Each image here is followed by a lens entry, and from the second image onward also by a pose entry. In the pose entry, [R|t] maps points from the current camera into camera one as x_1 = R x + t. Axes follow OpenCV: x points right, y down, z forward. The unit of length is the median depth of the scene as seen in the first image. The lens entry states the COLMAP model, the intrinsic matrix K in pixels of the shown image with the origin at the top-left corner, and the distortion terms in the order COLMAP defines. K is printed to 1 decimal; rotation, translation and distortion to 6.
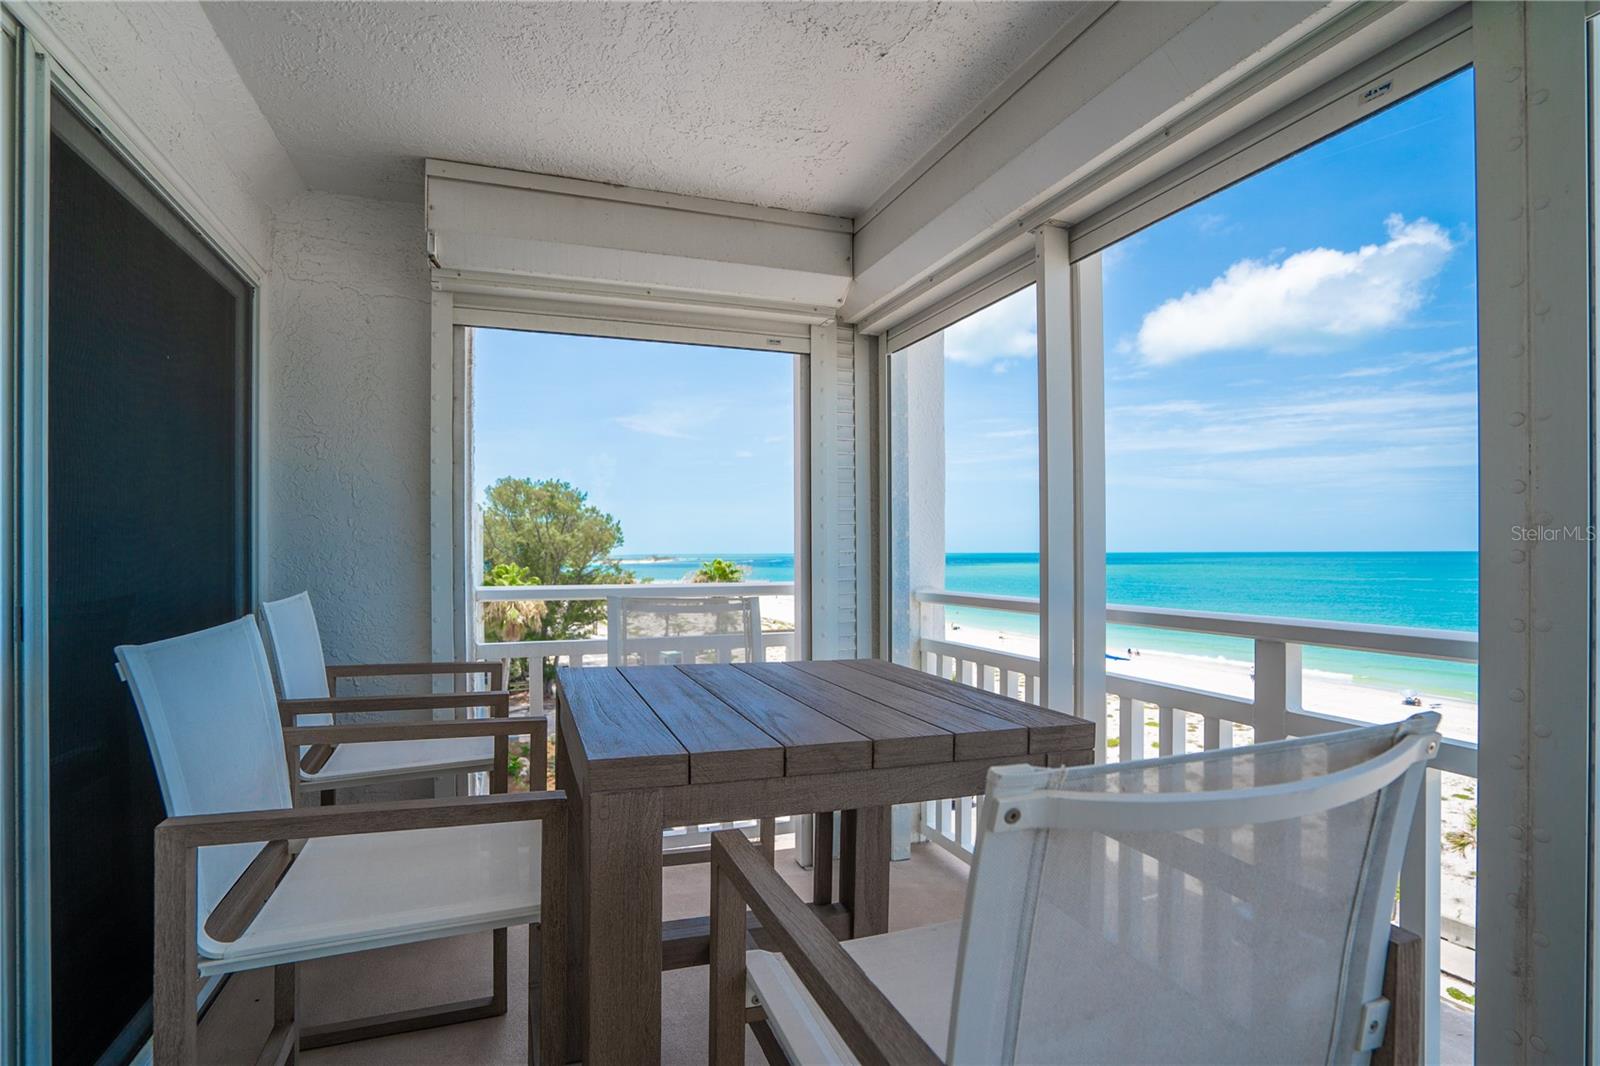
lens RADIAL K [[739.8, 0, 806.7], [0, 739.8, 554.8], [0, 0, 1]] dist [-0.031305, 0.009593]
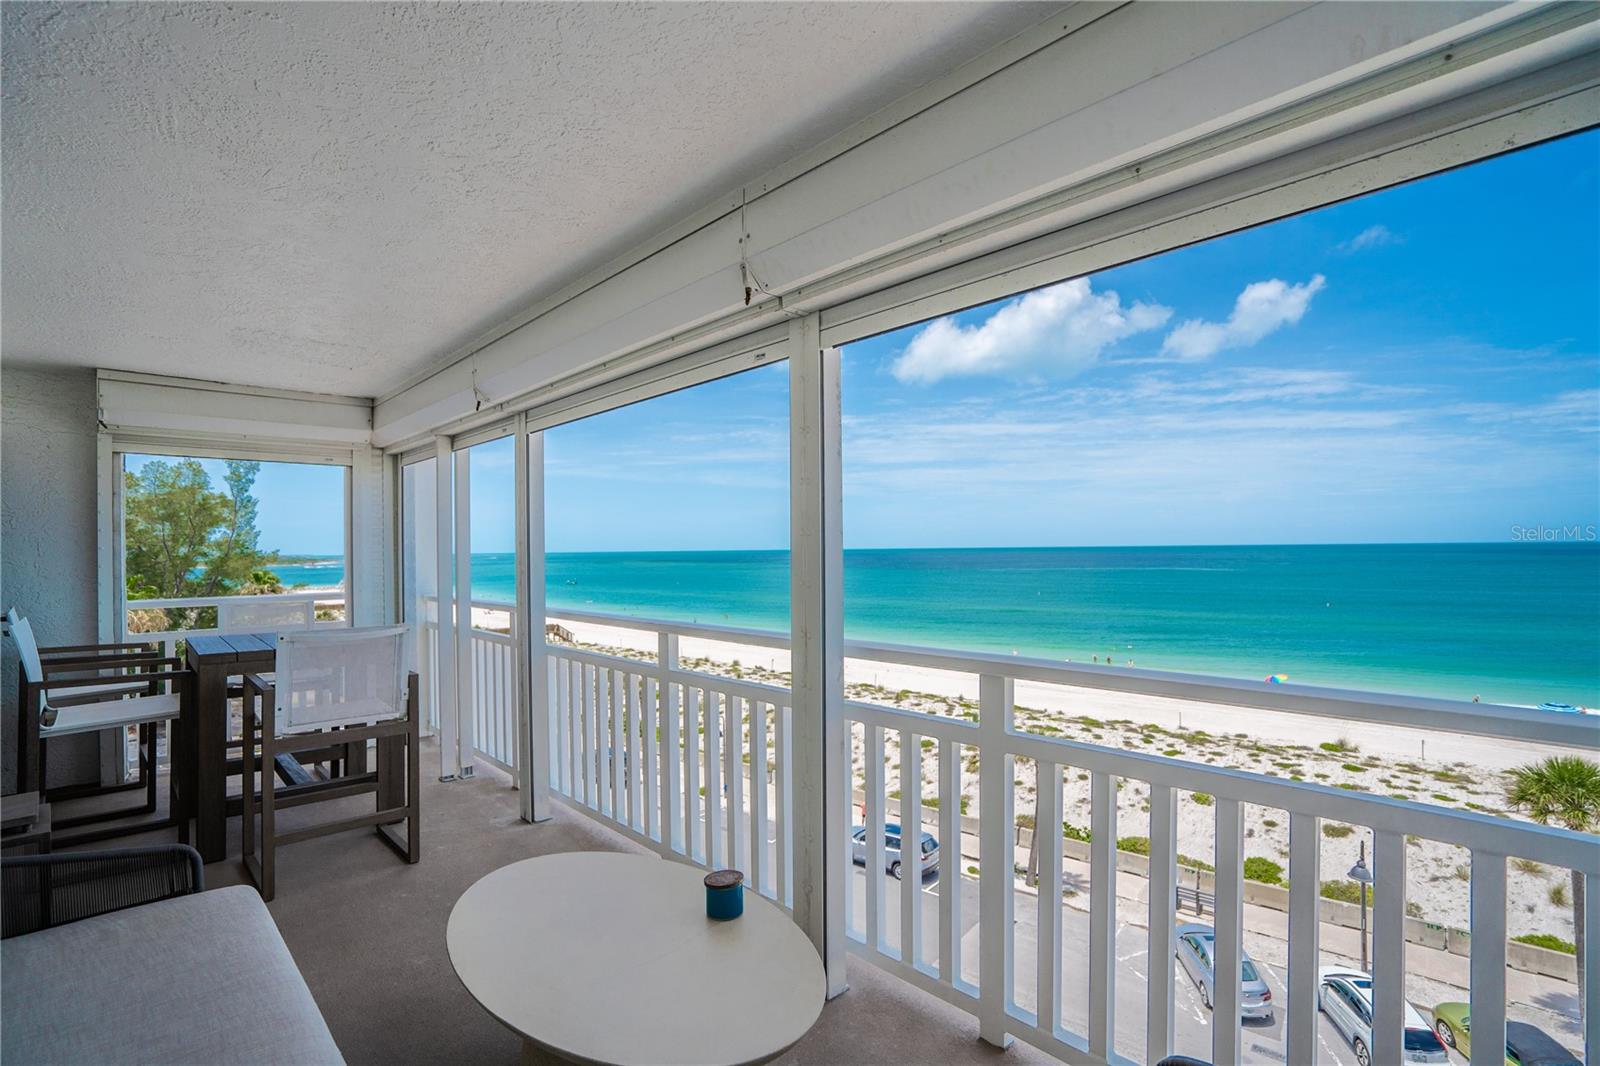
lens RADIAL K [[739.8, 0, 789.3], [0, 739.8, 542.7], [0, 0, 1]] dist [-0.031305, 0.009593]
pose [[0.932833, -0.005287, 0.360271, 0.378350], [0.009502, 0.999906, -0.009930, -0.058780], [-0.360184, 0.012686, 0.932795, -1.126401]]
